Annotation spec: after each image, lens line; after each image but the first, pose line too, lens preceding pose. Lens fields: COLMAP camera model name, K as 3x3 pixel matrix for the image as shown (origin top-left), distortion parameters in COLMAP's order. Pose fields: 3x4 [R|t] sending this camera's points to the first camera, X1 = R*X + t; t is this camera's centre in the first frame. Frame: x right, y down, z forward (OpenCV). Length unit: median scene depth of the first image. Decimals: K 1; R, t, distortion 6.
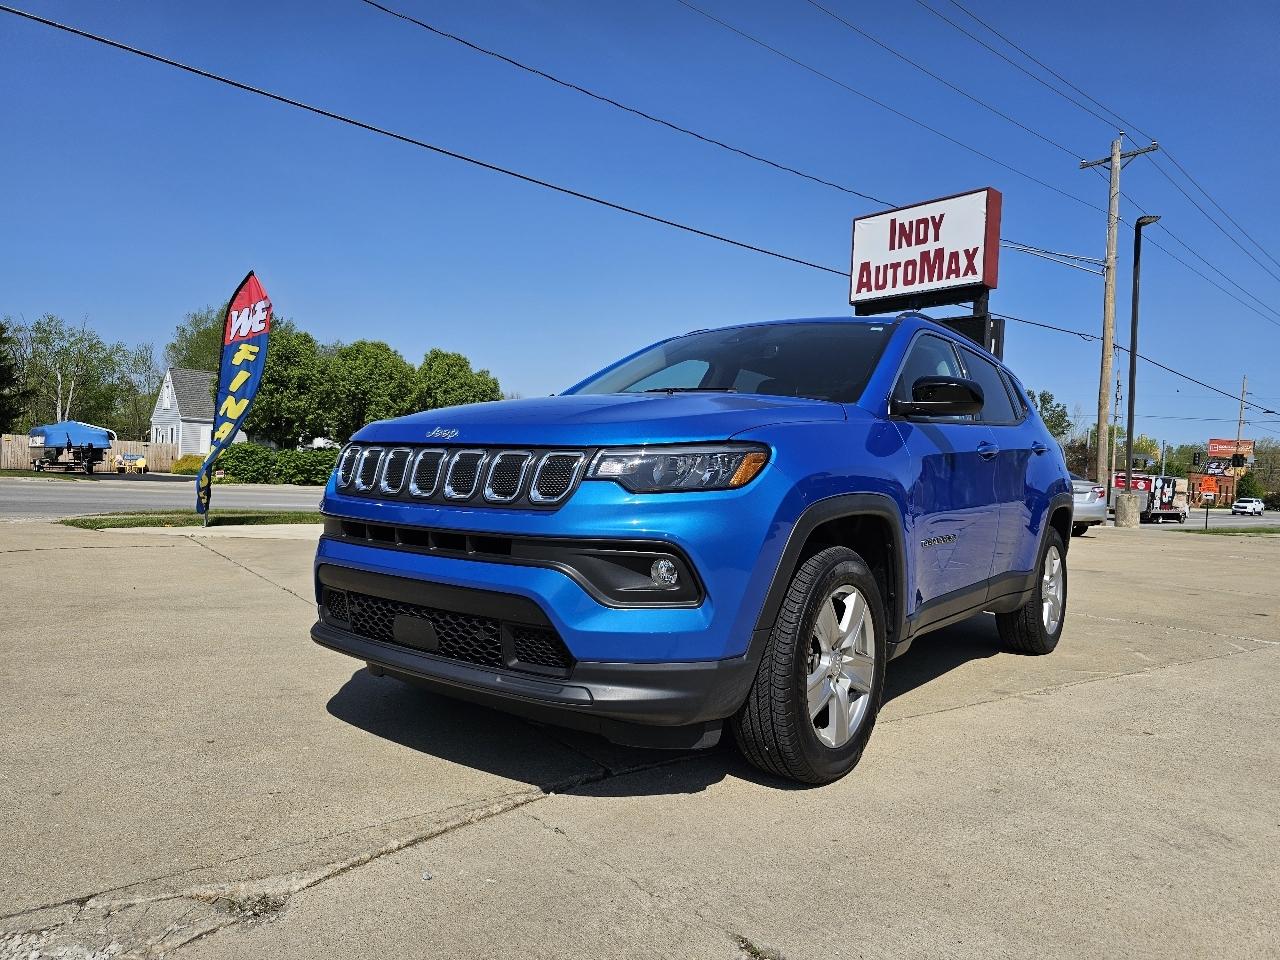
lens RADIAL K [[879.8, 0, 645.0], [0, 879.8, 467.0], [0, 0, 1]] dist [0.049445, -0.049928]
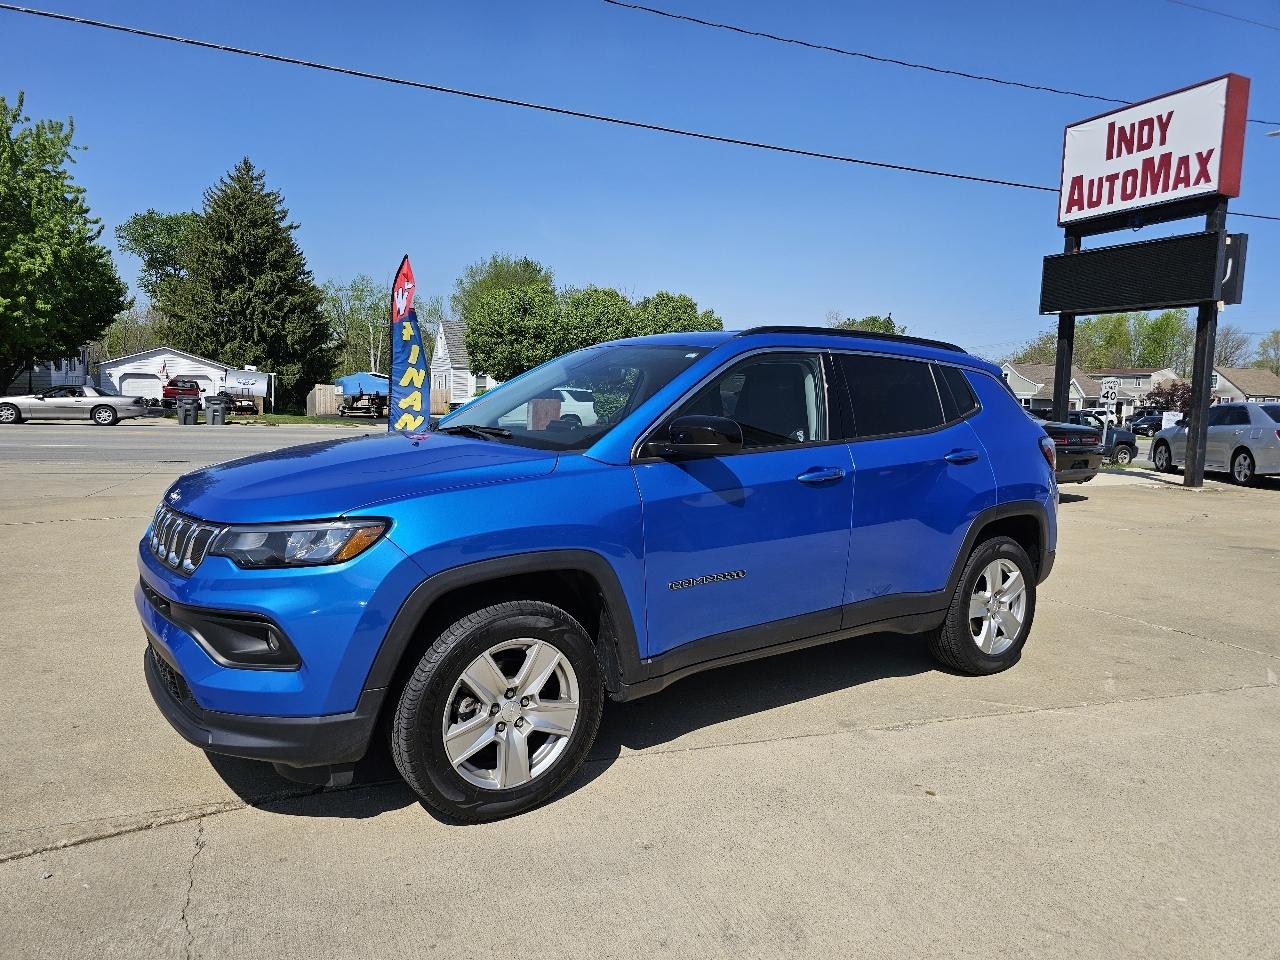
lens RADIAL K [[874.7, 0, 634.4], [0, 874.7, 474.0], [0, 0, 1]] dist [0.051501, -0.046939]
pose [[0.952299, 0.006244, -0.305102, 0.108083], [0.020836, 0.996127, 0.085422, -0.023703], [0.304453, -0.087704, 0.948481, 0.010781]]
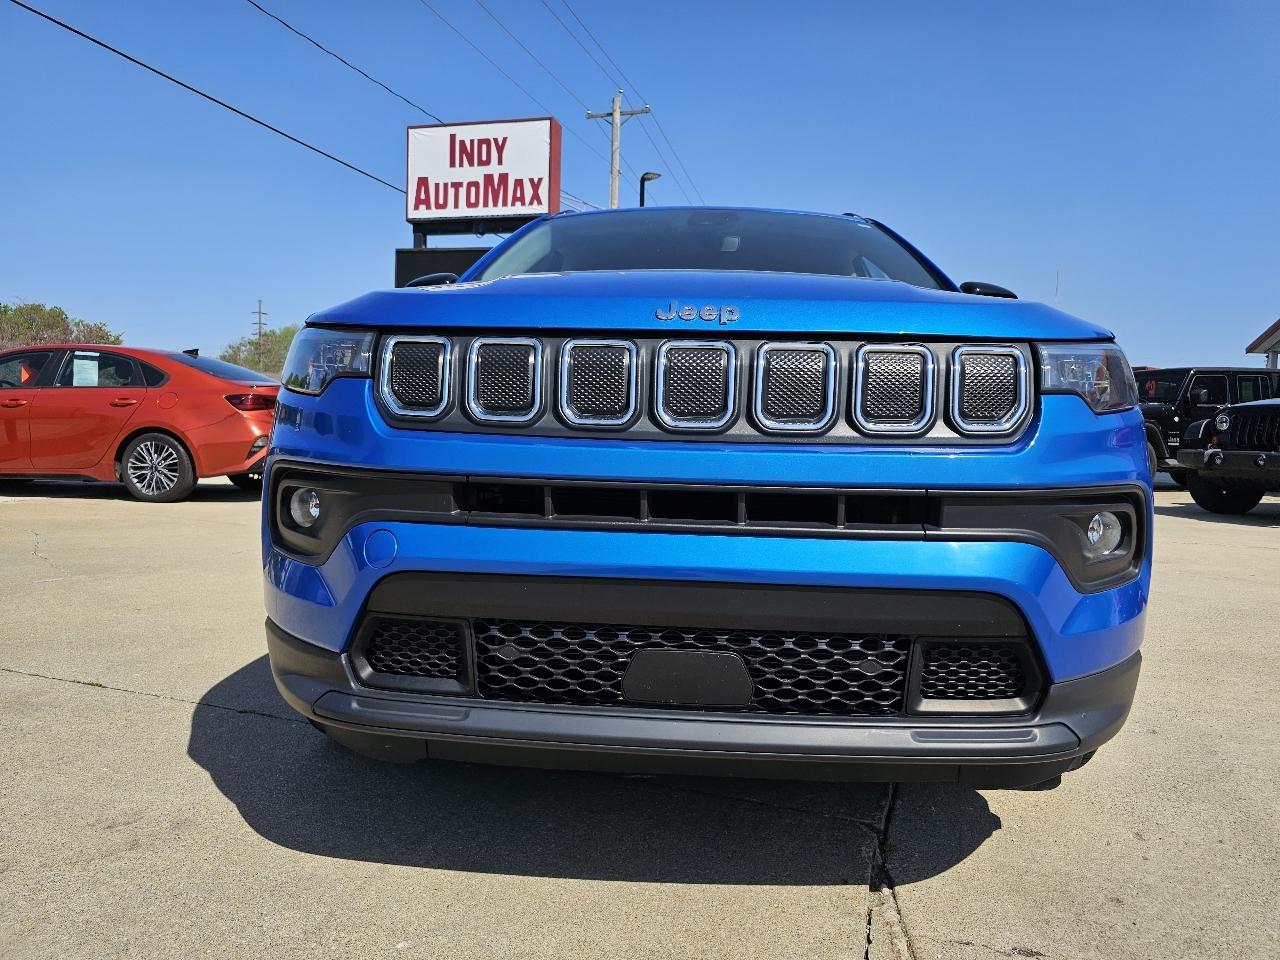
lens RADIAL K [[881.4, 0, 662.3], [0, 881.4, 462.5], [0, 0, 1]] dist [0.045449, -0.050017]
pose [[0.825084, -0.044059, 0.563290, -0.085081], [0.005278, 0.997512, 0.070292, 0.002378], [-0.564985, -0.055024, 0.823264, 0.084522]]
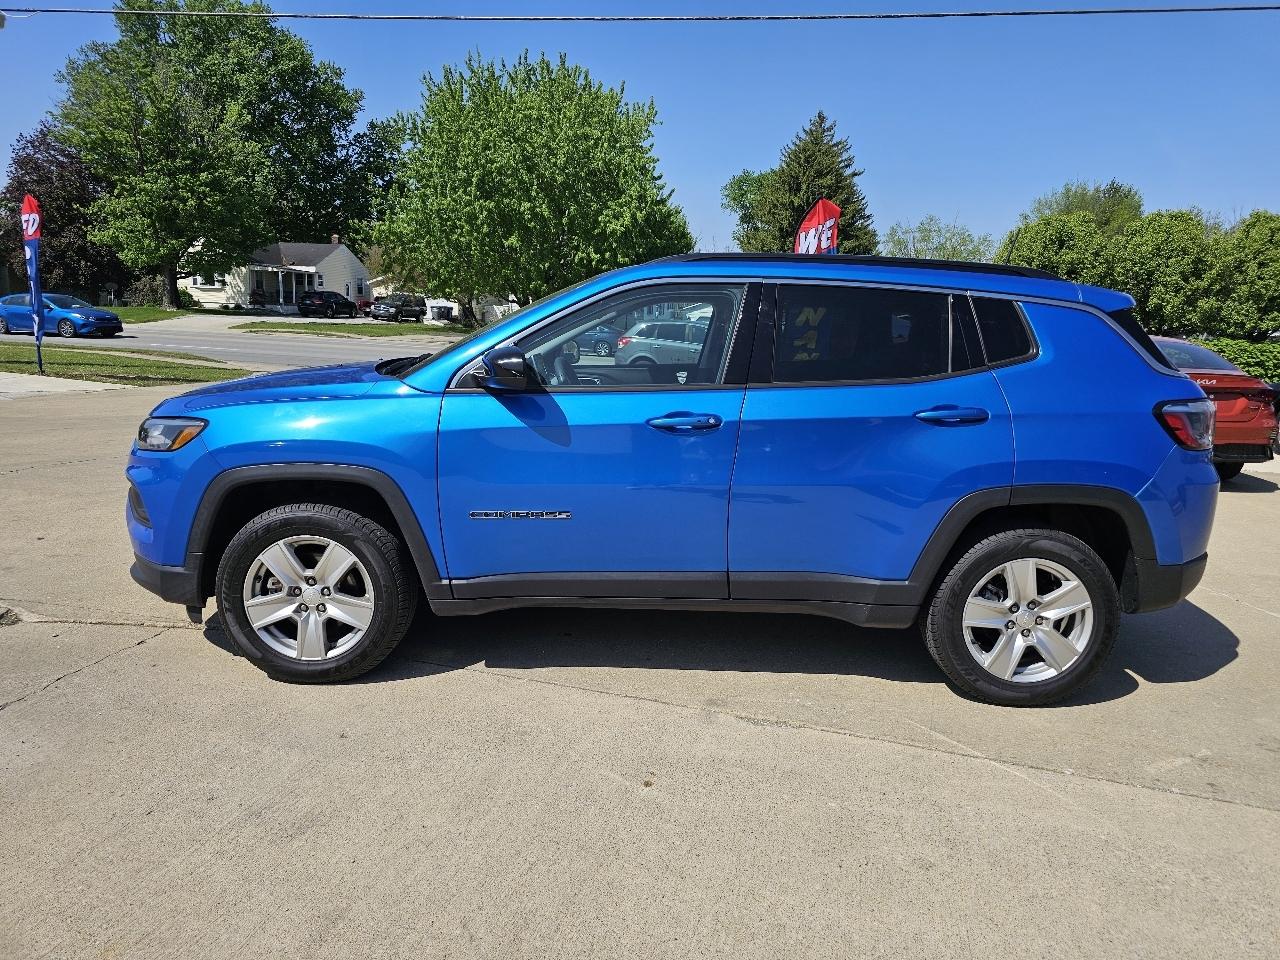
lens RADIAL K [[858.2, 0, 643.7], [0, 858.2, 470.8], [0, 0, 1]] dist [0.048865, -0.043285]
pose [[0.592853, 0.118494, -0.796546, 0.228468], [-0.004531, 0.989591, 0.143839, -0.020657], [0.805298, -0.081666, 0.587218, 0.106989]]
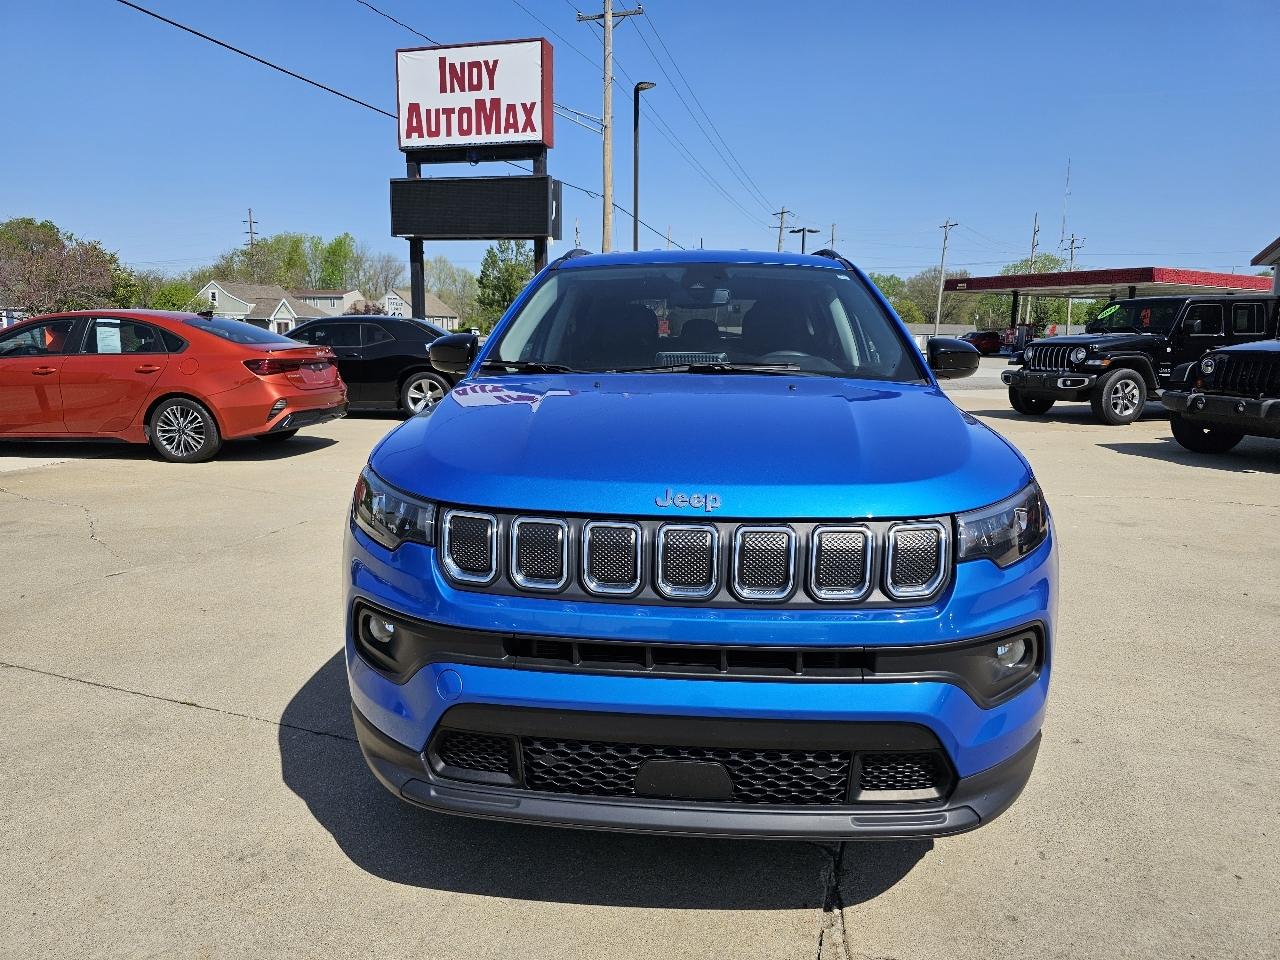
lens RADIAL K [[879.8, 0, 645.0], [0, 879.8, 467.0], [0, 0, 1]] dist [0.049445, -0.049928]
pose [[0.833815, -0.118946, 0.539078, -0.095875], [0.020581, 0.982531, 0.184959, -0.029468], [-0.551660, -0.143126, 0.821697, 0.068314]]
